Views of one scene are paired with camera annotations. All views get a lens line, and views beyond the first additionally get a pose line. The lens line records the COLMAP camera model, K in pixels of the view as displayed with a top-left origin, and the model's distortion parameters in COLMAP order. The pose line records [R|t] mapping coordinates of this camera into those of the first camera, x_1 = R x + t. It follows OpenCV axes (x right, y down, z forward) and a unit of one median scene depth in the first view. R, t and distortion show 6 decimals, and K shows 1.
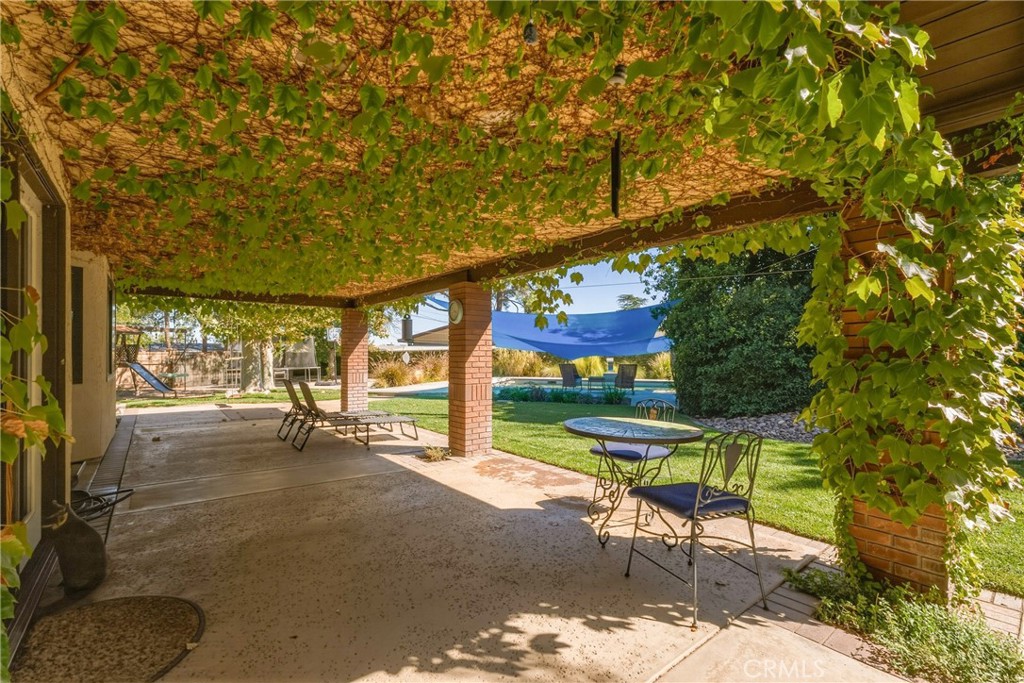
lens RADIAL K [[437.3, 0, 512.2], [0, 437.3, 363.3], [0, 0, 1]] dist [-0.000180, -0.000027]
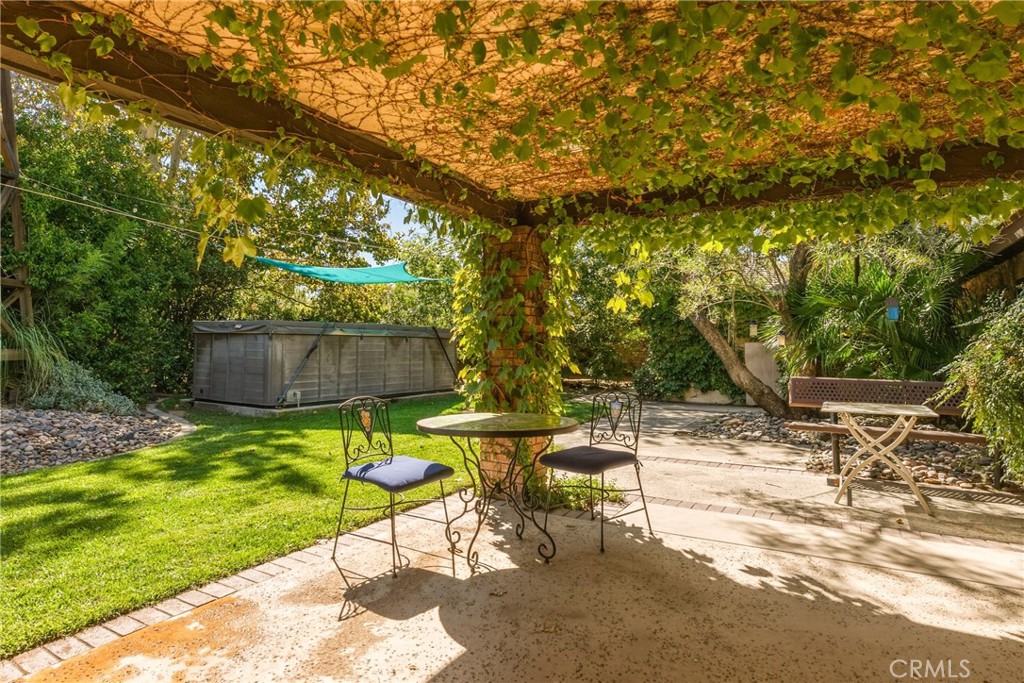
lens RADIAL K [[524.8, 0, 512.0], [0, 524.8, 341.5], [0, 0, 1]] dist [-0.001258, -0.000185]
pose [[-0.333130, 0.009055, 0.942837, -0.994024], [-0.010523, 0.999856, -0.013321, 0.012688], [-0.942822, -0.014360, -0.332987, 1.957313]]
